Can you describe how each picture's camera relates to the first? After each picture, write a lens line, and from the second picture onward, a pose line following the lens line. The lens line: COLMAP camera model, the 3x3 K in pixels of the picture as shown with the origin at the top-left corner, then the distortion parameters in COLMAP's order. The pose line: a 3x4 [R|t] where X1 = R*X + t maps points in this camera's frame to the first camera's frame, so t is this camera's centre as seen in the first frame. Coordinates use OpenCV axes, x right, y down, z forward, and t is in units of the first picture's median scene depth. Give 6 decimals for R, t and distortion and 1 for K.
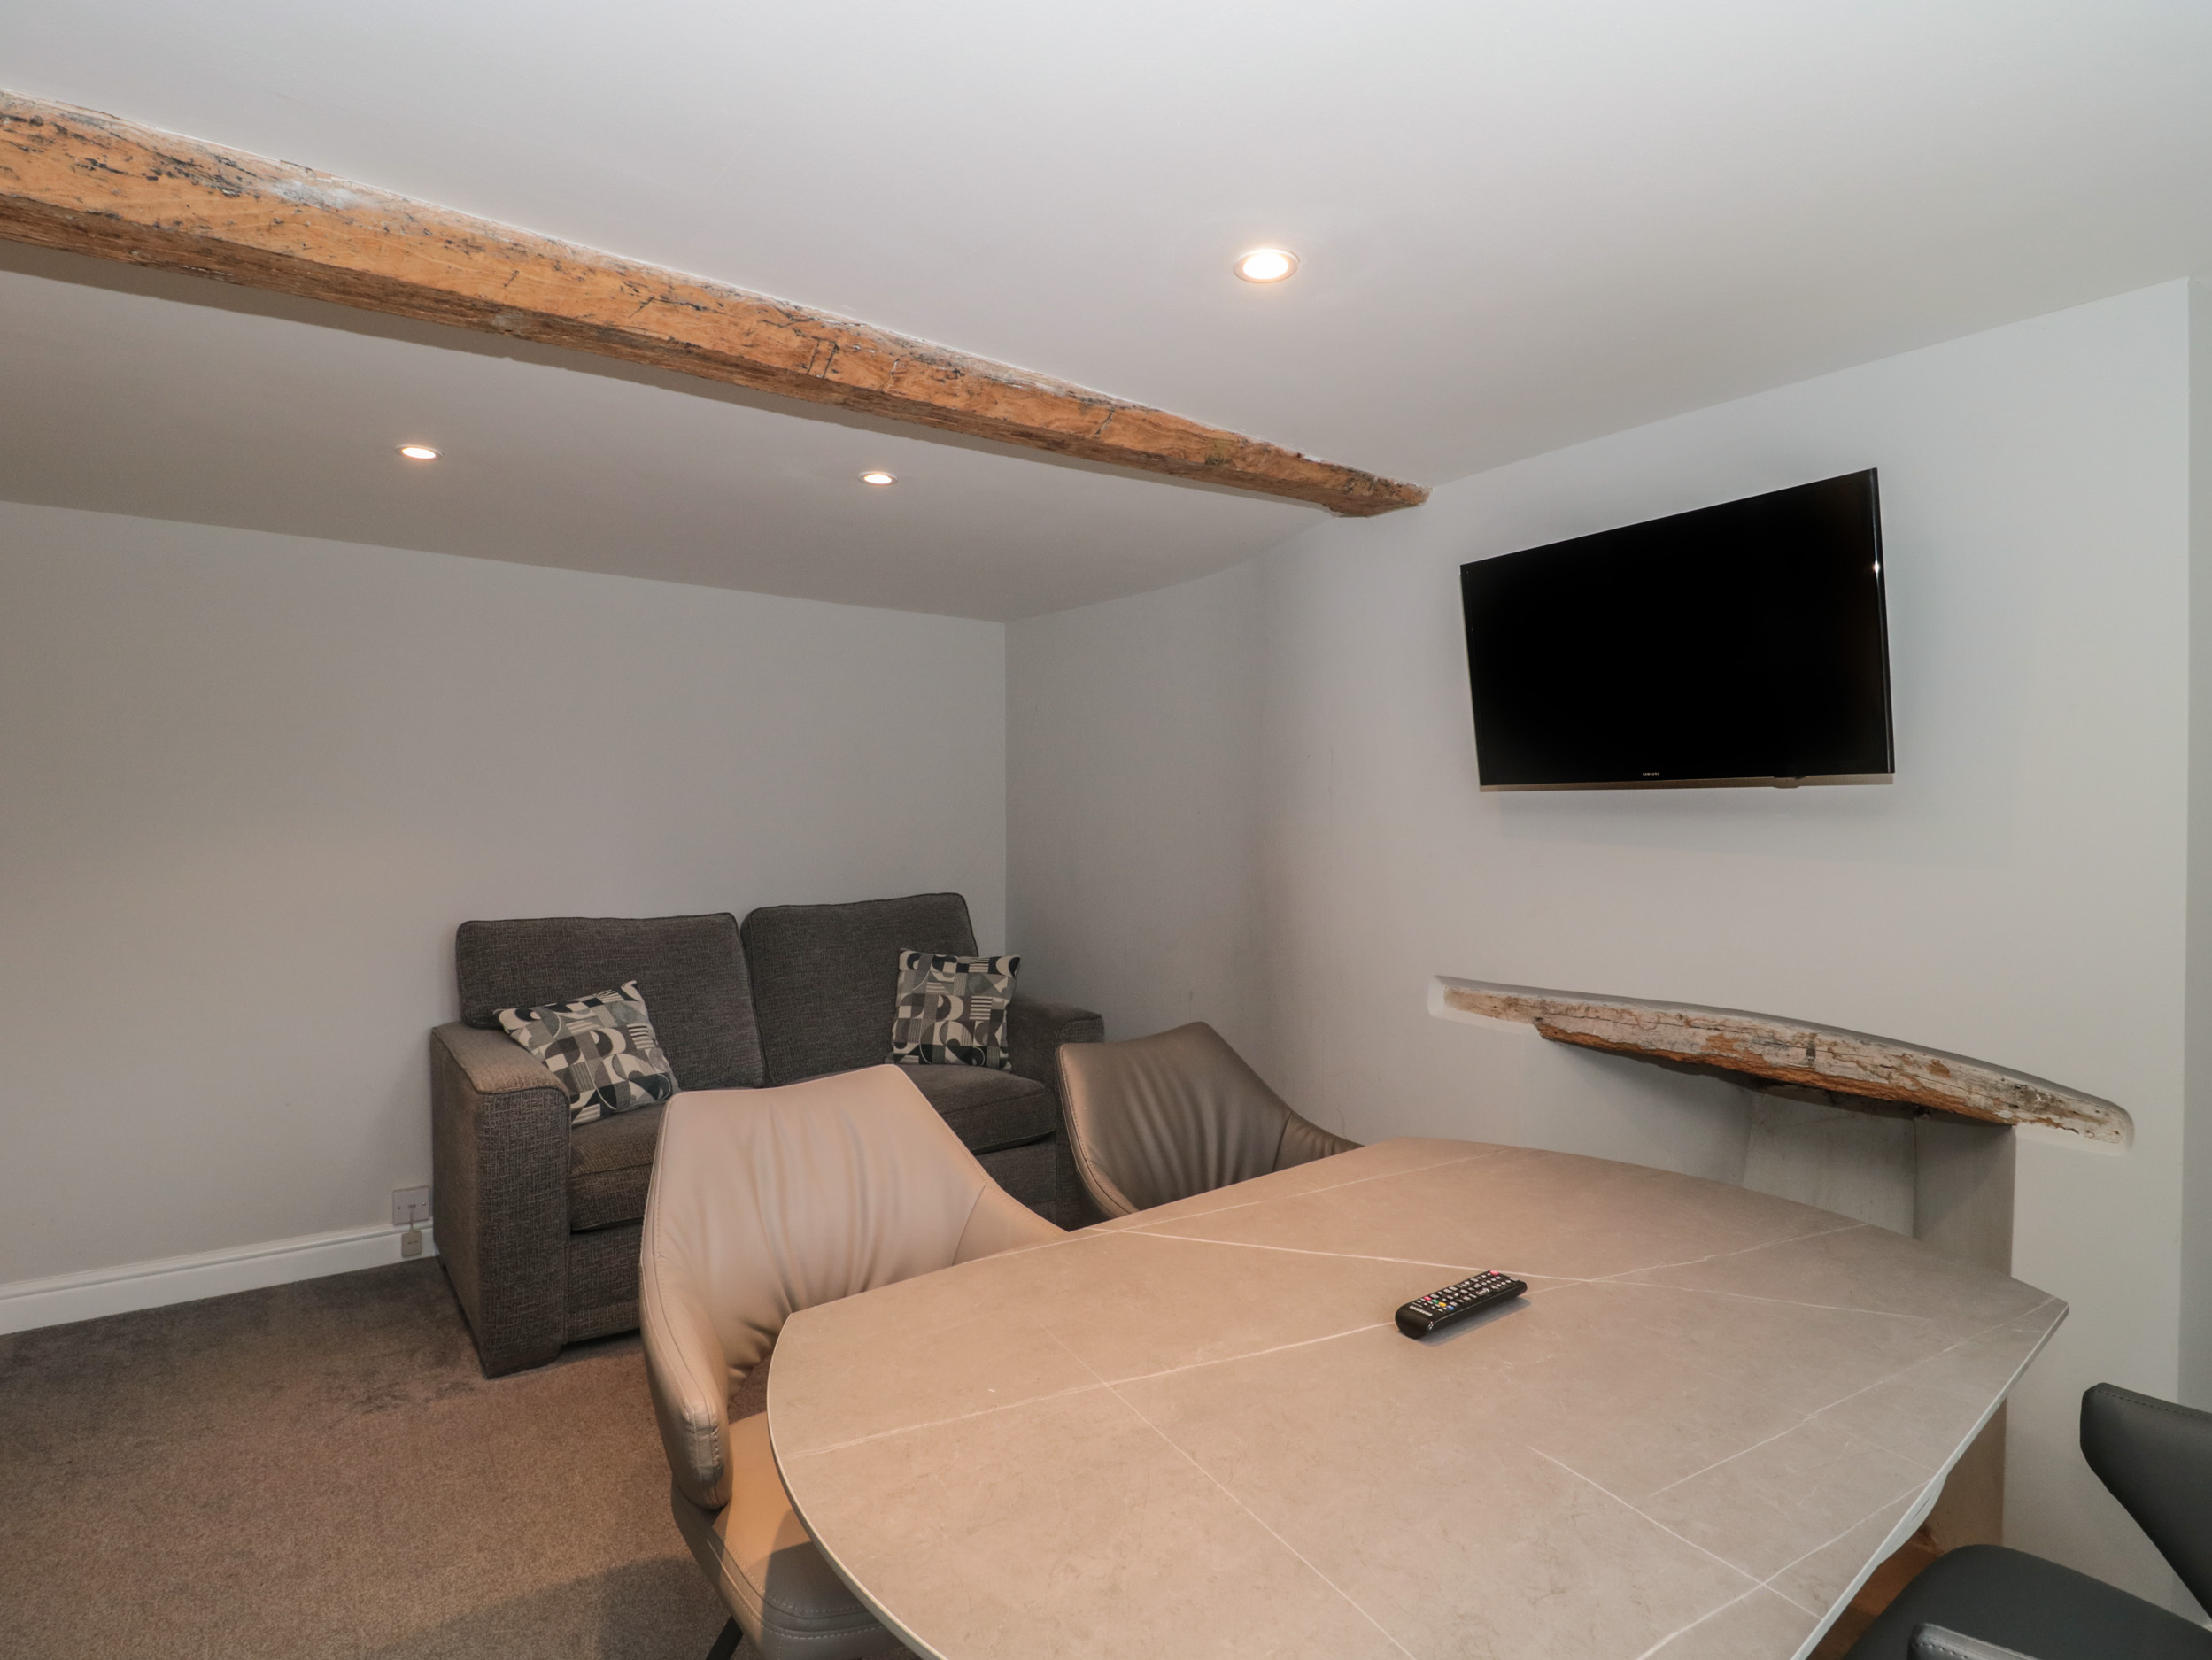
lens RADIAL K [[1186.9, 0, 1118.9], [0, 1186.9, 843.1], [0, 0, 1]] dist [0.000814, -0.015726]
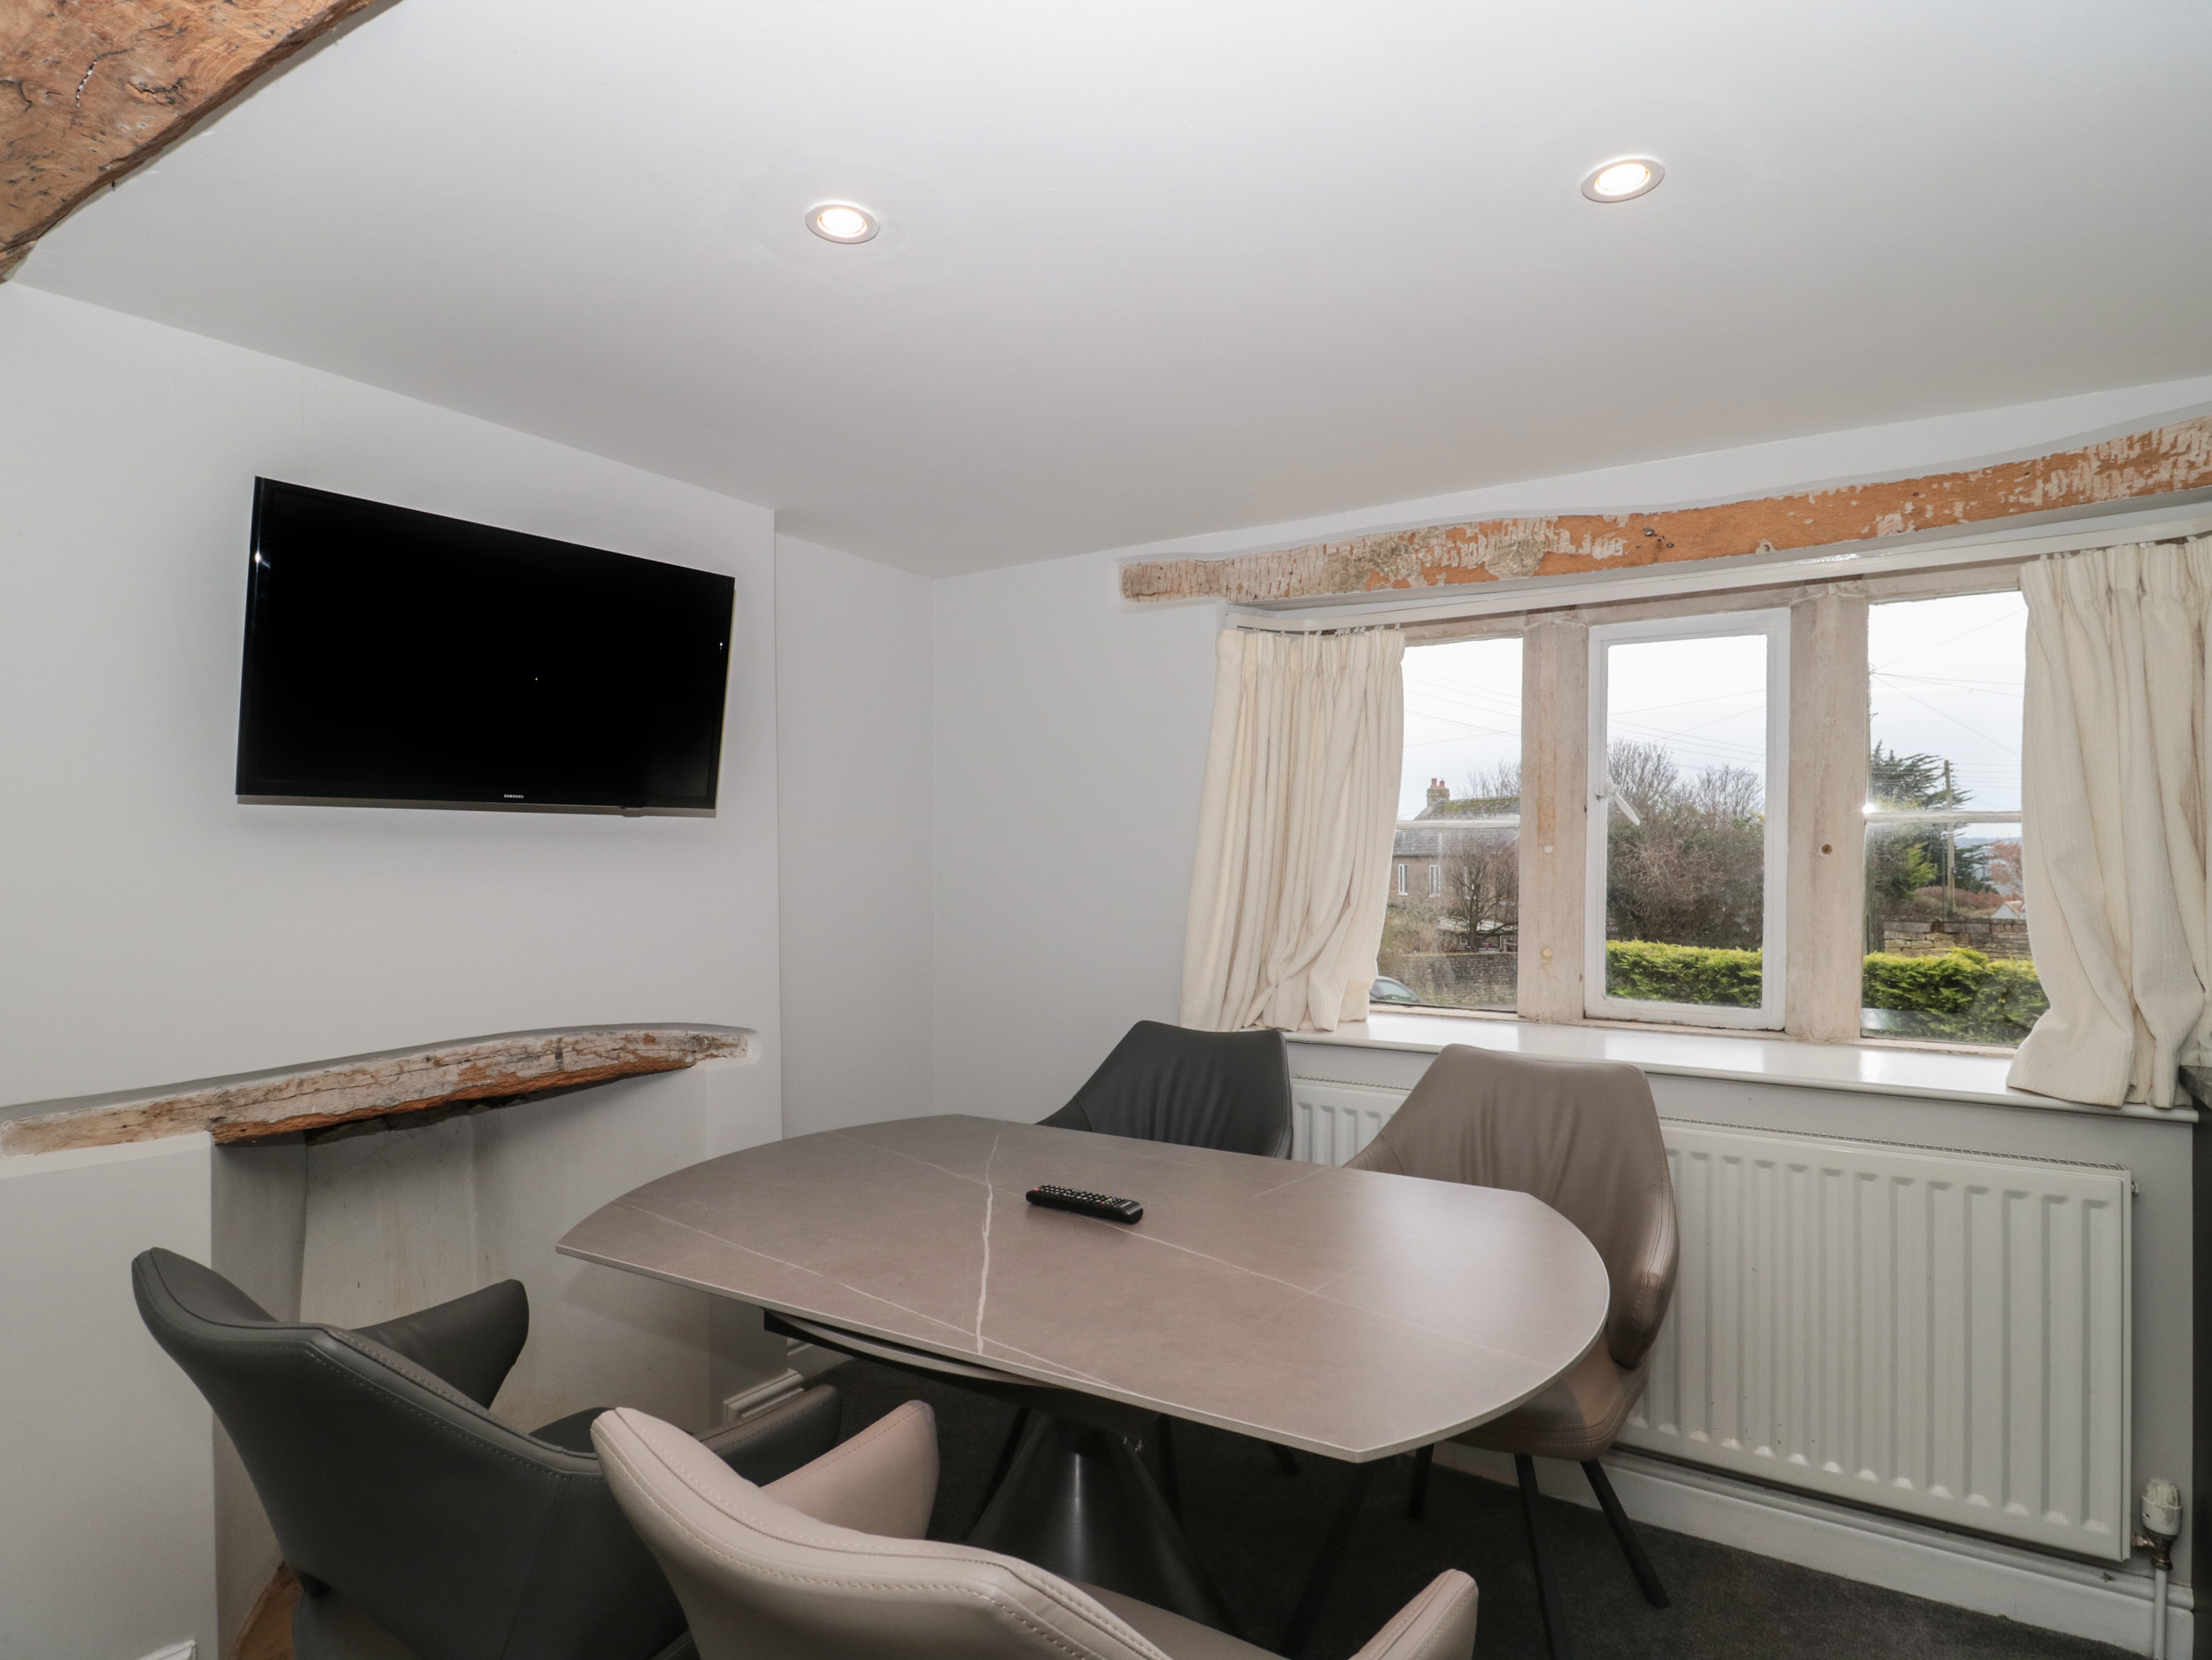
lens RADIAL K [[1186.9, 0, 1118.9], [0, 1186.9, 843.1], [0, 0, 1]] dist [0.000814, -0.015726]
pose [[-0.368459, -0.004882, 0.929631, -0.612592], [0.010714, 0.999897, 0.009497, -0.024527], [-0.929582, 0.013460, -0.368369, 0.899468]]
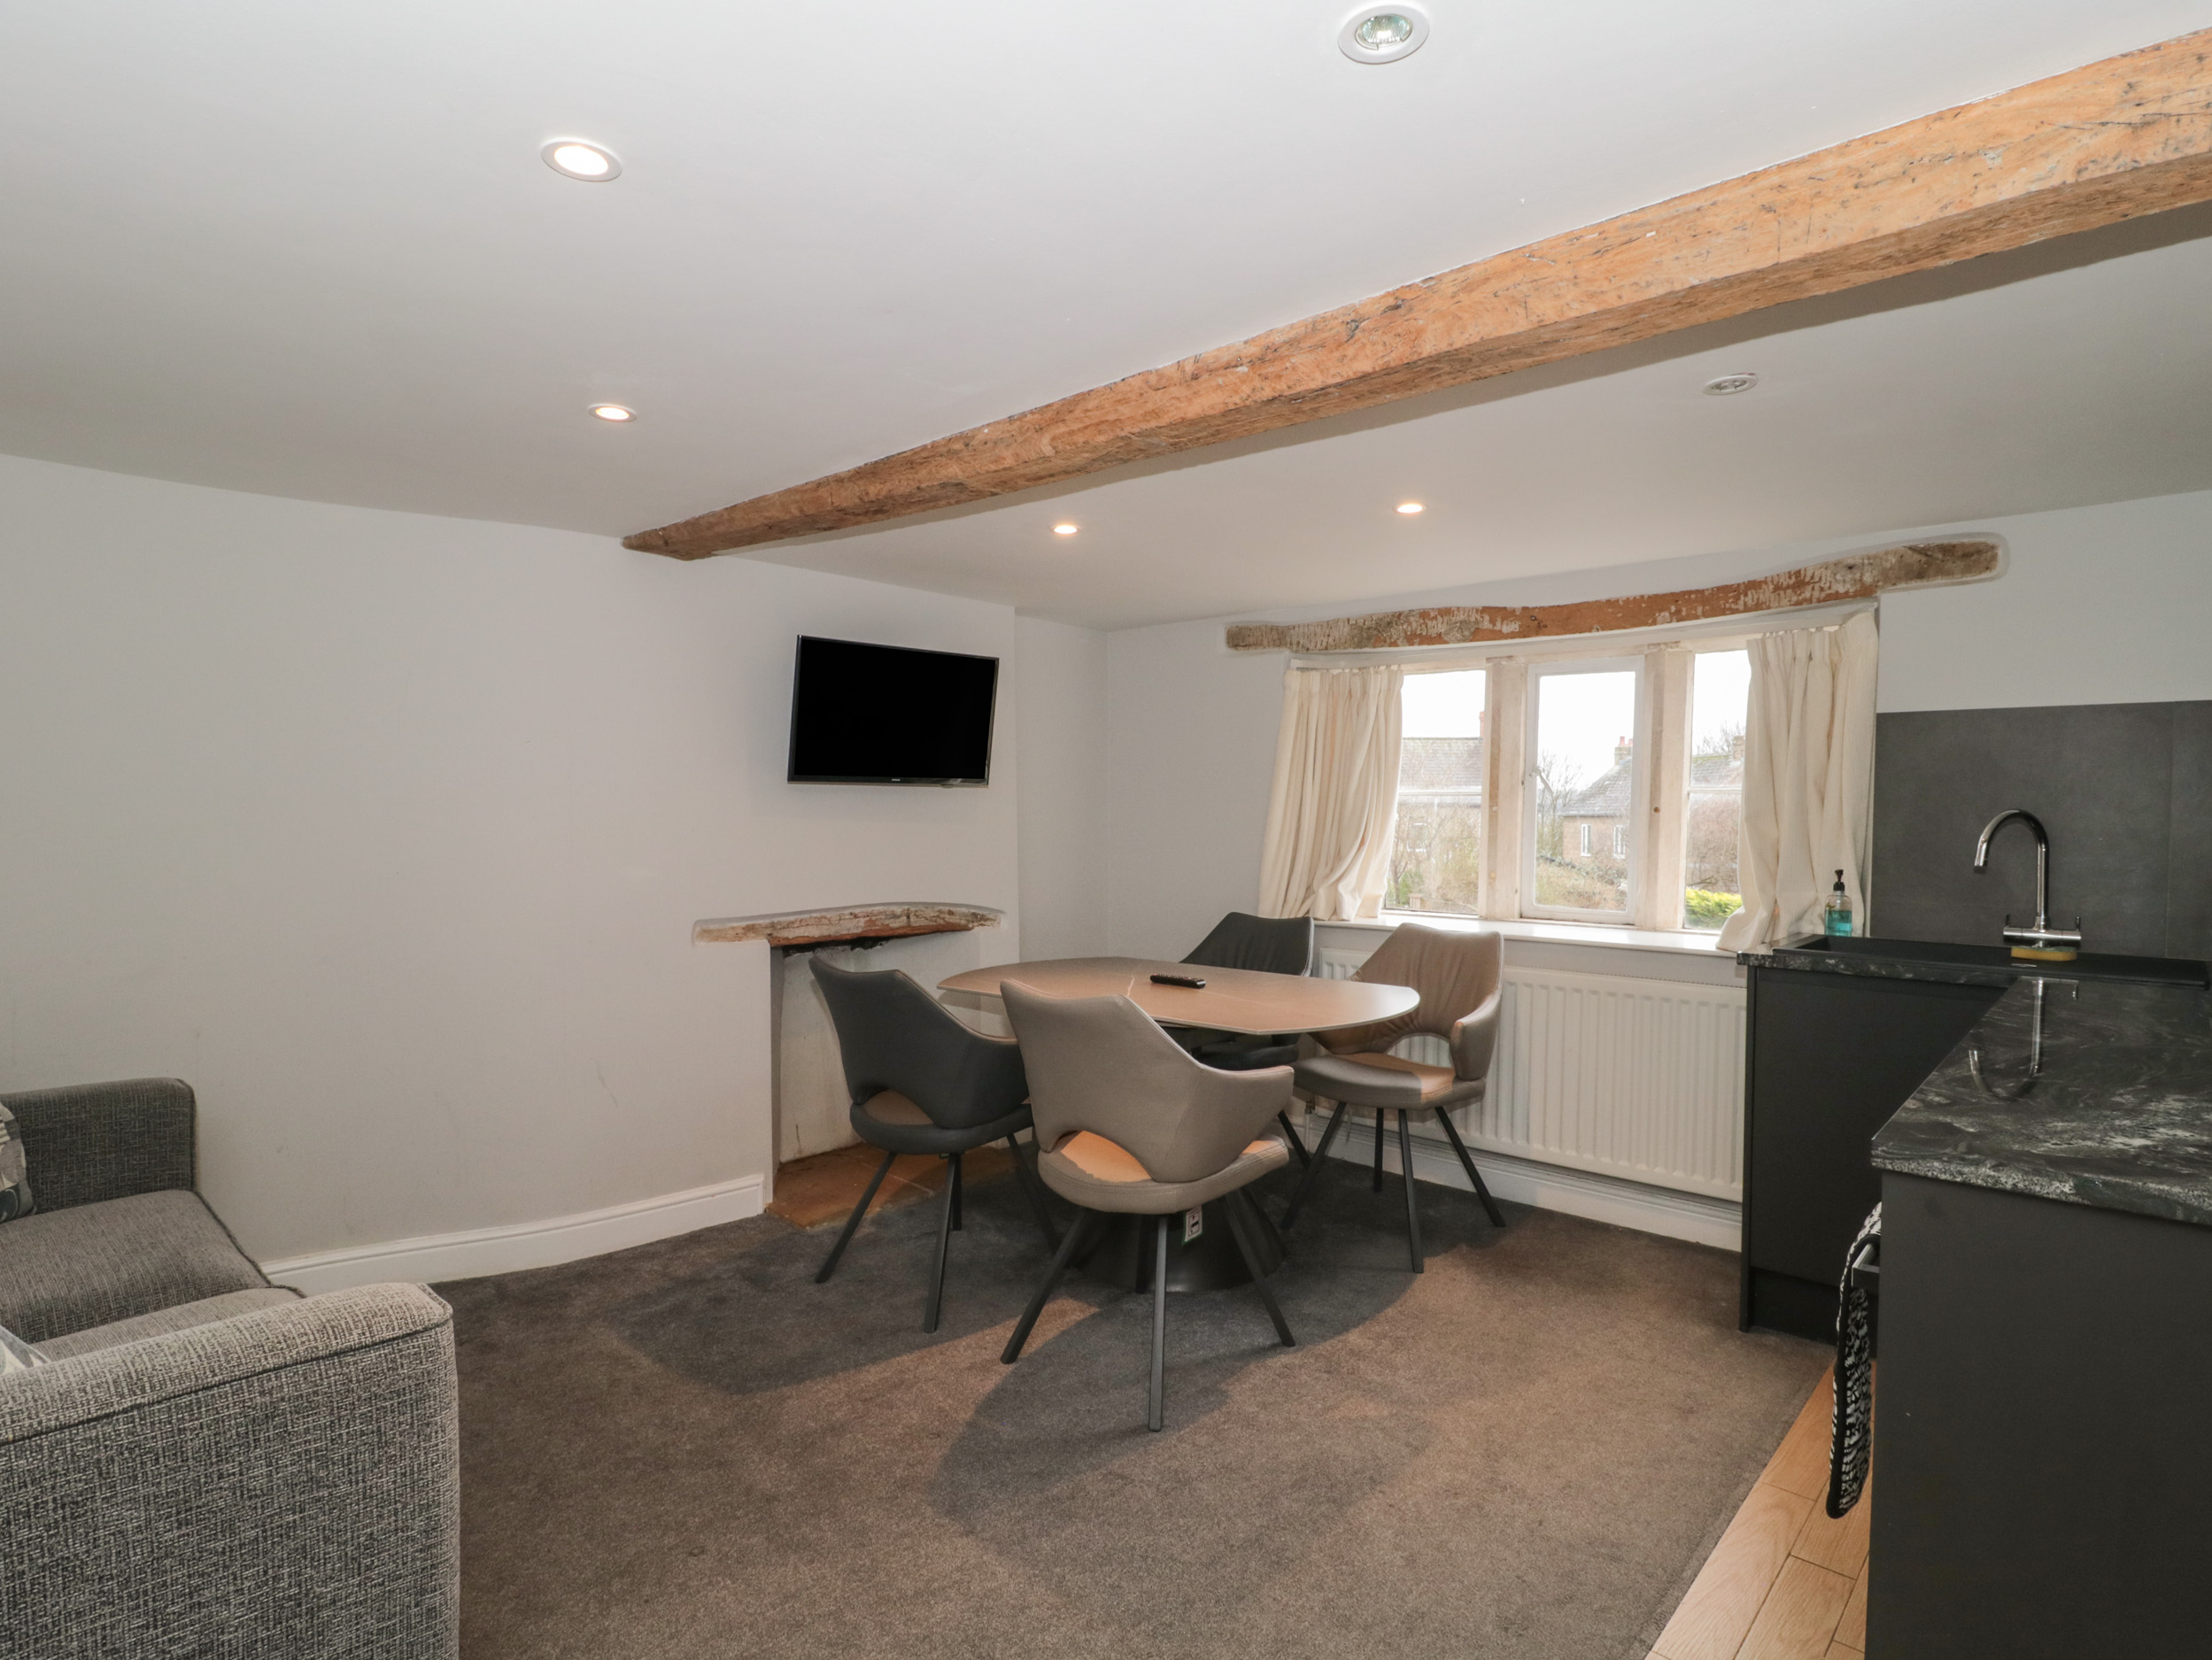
lens RADIAL K [[1186.9, 0, 1118.9], [0, 1186.9, 843.1], [0, 0, 1]] dist [0.000814, -0.015726]
pose [[-0.226010, -0.039970, 0.973305, -1.464093], [0.008928, 0.999031, 0.043100, -0.036768], [-0.974084, 0.018431, -0.225435, 1.081194]]
